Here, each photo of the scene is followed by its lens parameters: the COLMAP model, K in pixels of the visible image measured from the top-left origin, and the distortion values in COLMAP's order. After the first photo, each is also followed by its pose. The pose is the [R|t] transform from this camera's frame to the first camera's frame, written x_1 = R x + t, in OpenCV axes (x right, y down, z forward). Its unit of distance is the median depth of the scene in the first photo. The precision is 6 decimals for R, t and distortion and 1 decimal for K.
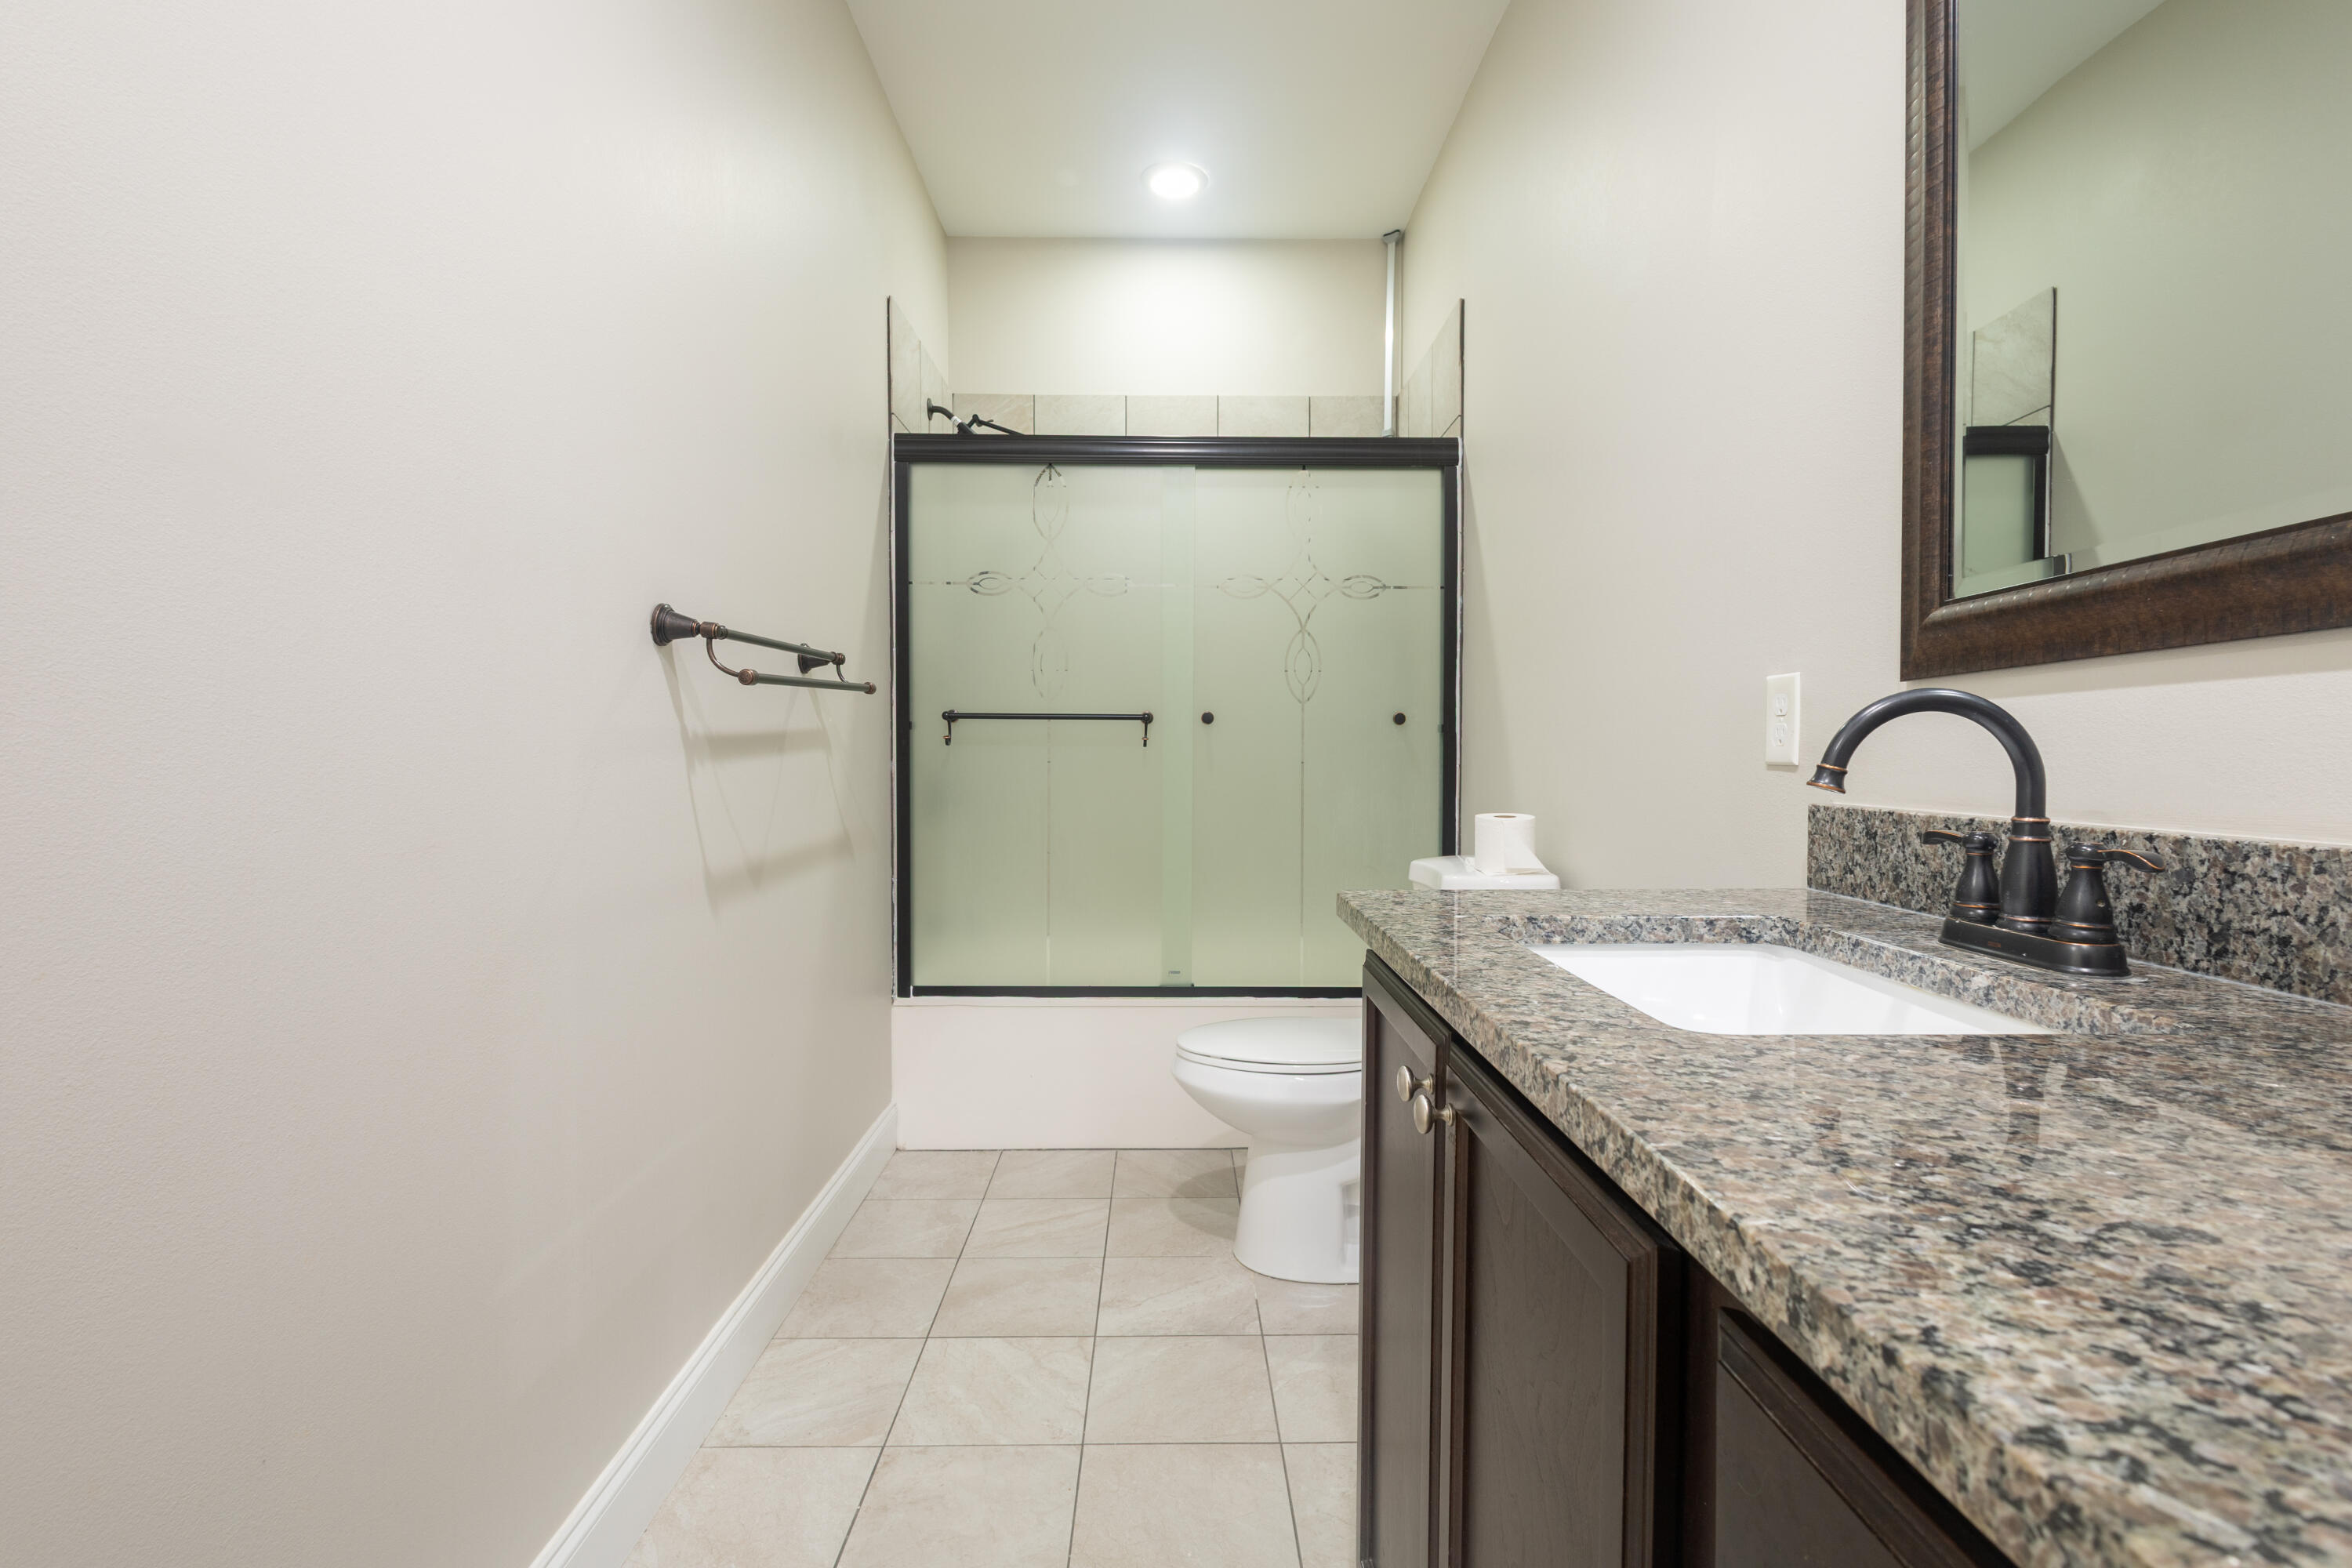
lens RADIAL K [[1066.3, 0, 1176.0], [0, 1066.3, 784.0], [0, 0, 1]] dist [0.003044, 0.000815]
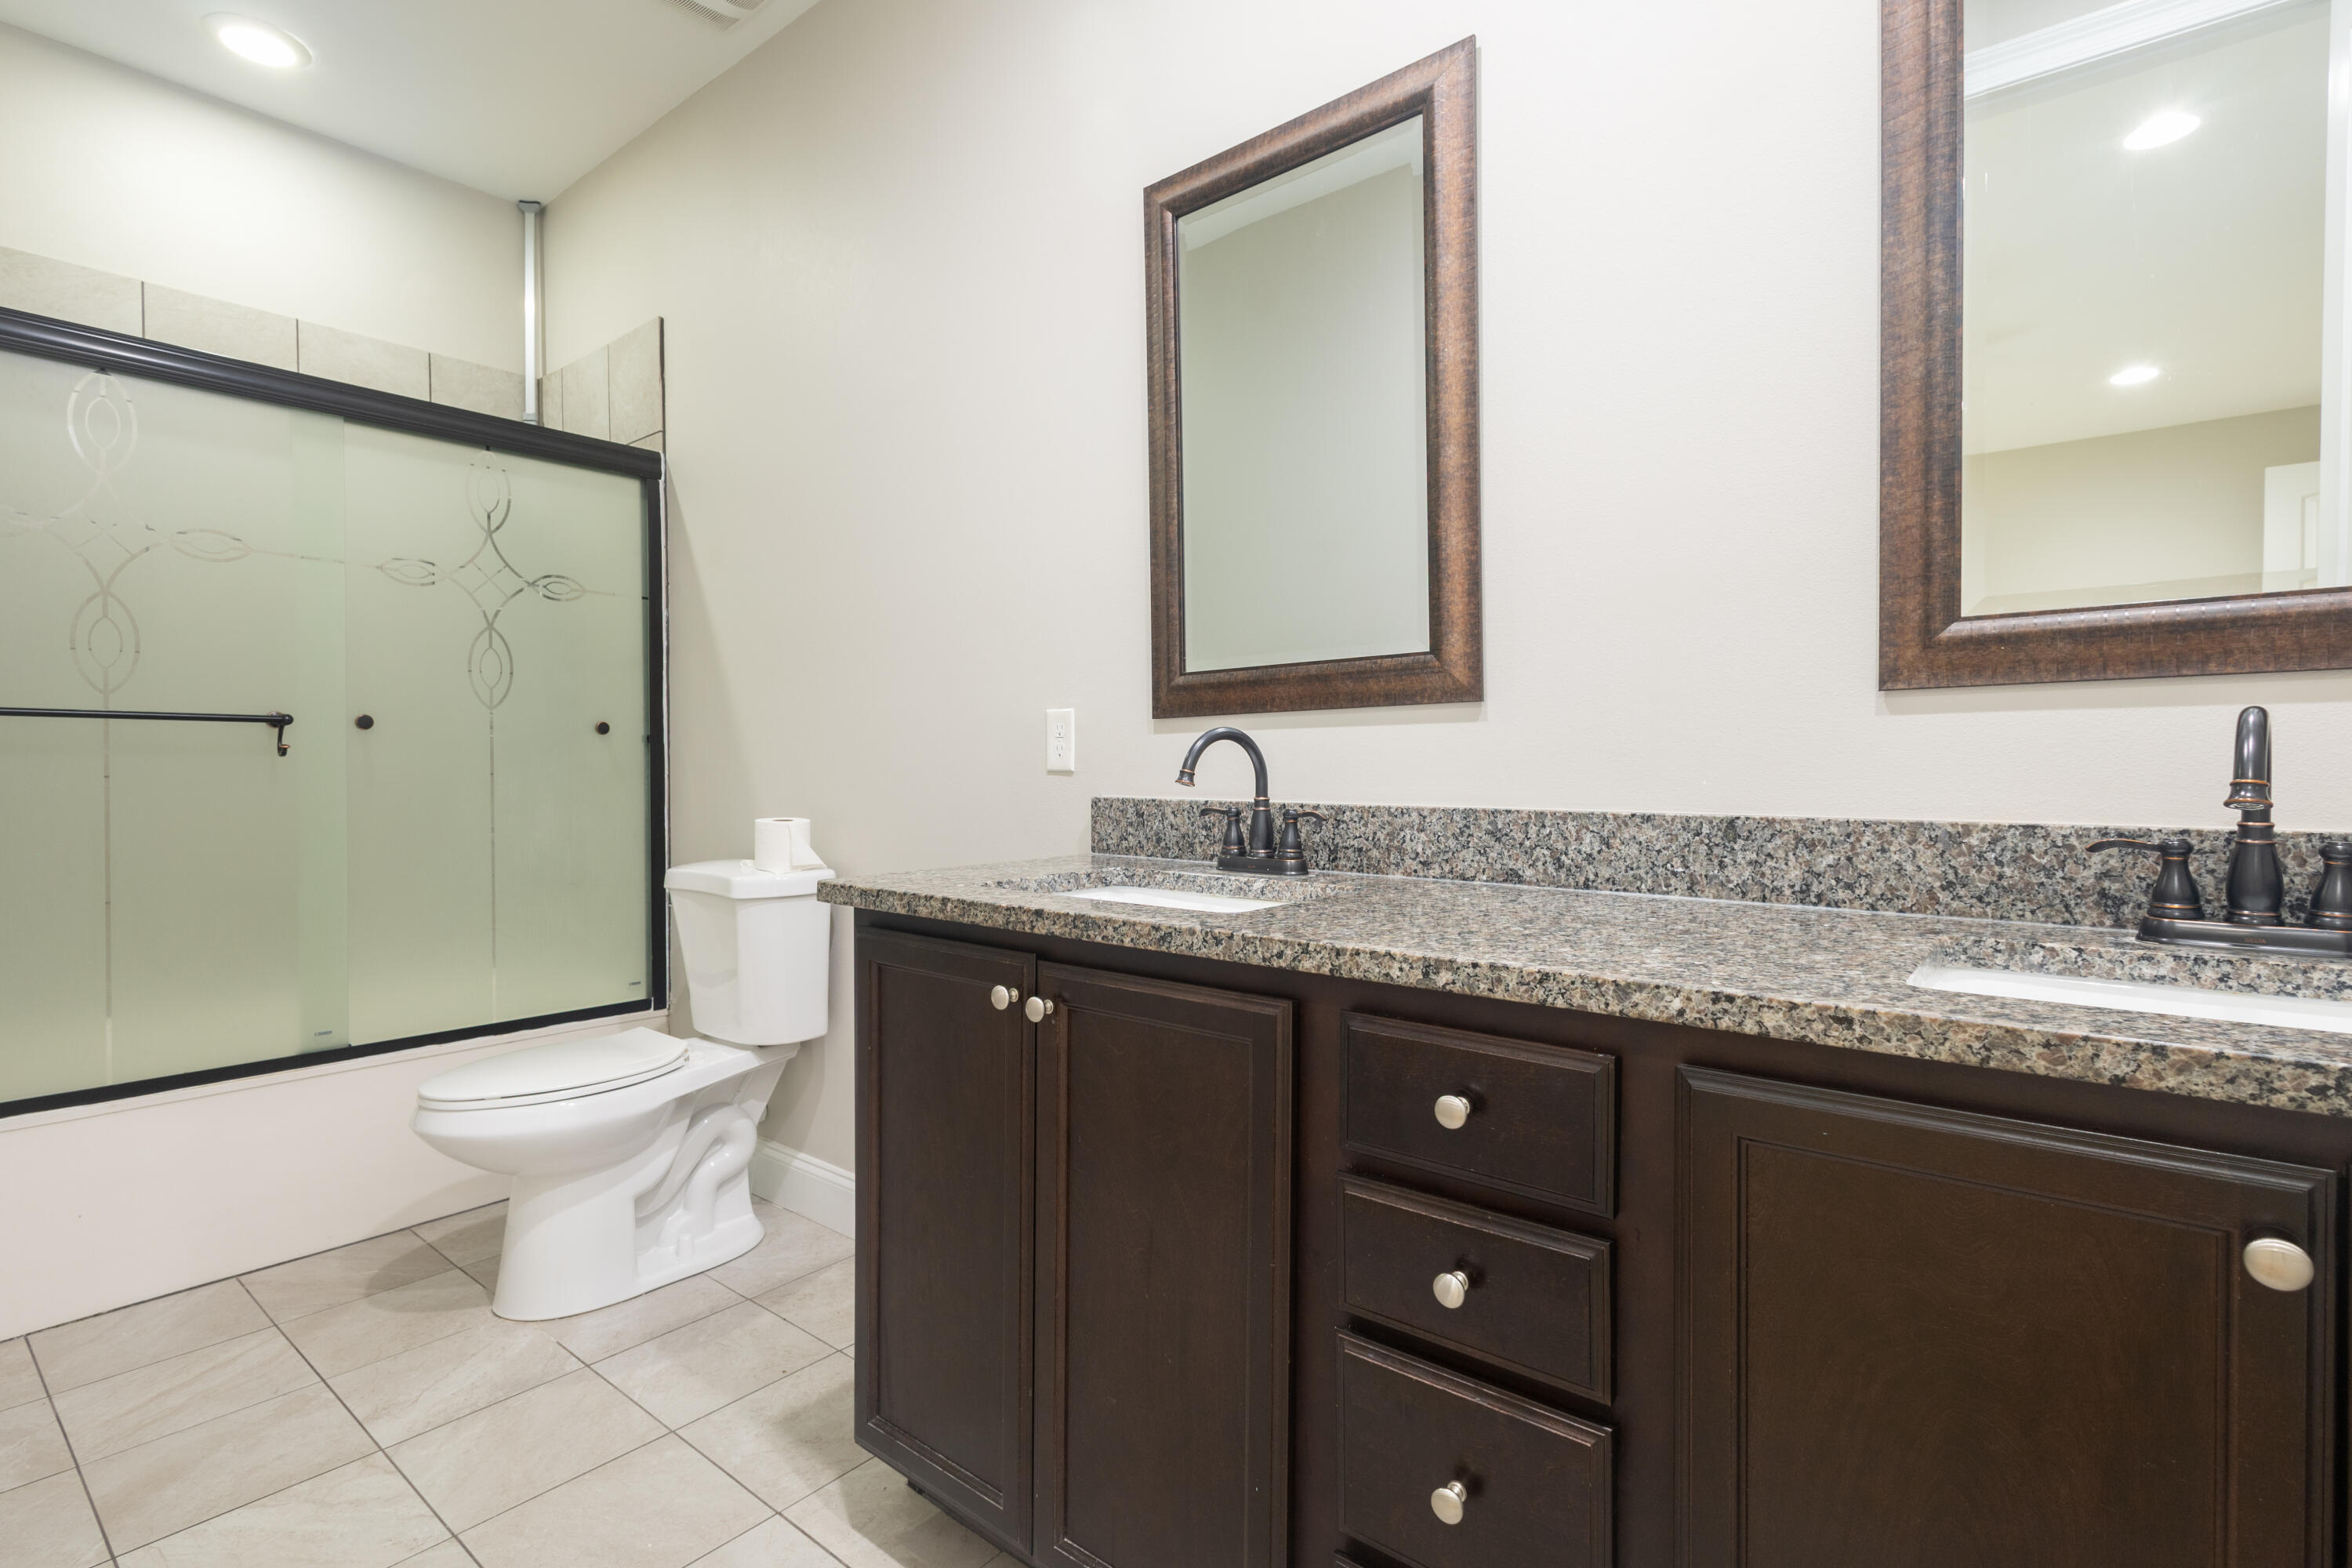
lens RADIAL K [[1096.1, 0, 1160.3], [0, 1096.1, 783.4], [0, 0, 1]] dist [0.002656, 0.000050]
pose [[0.649220, -0.015811, 0.760436, -0.600990], [0.023548, 0.999722, 0.000682, 0.000848], [-0.760236, 0.017464, 0.649412, -0.089547]]
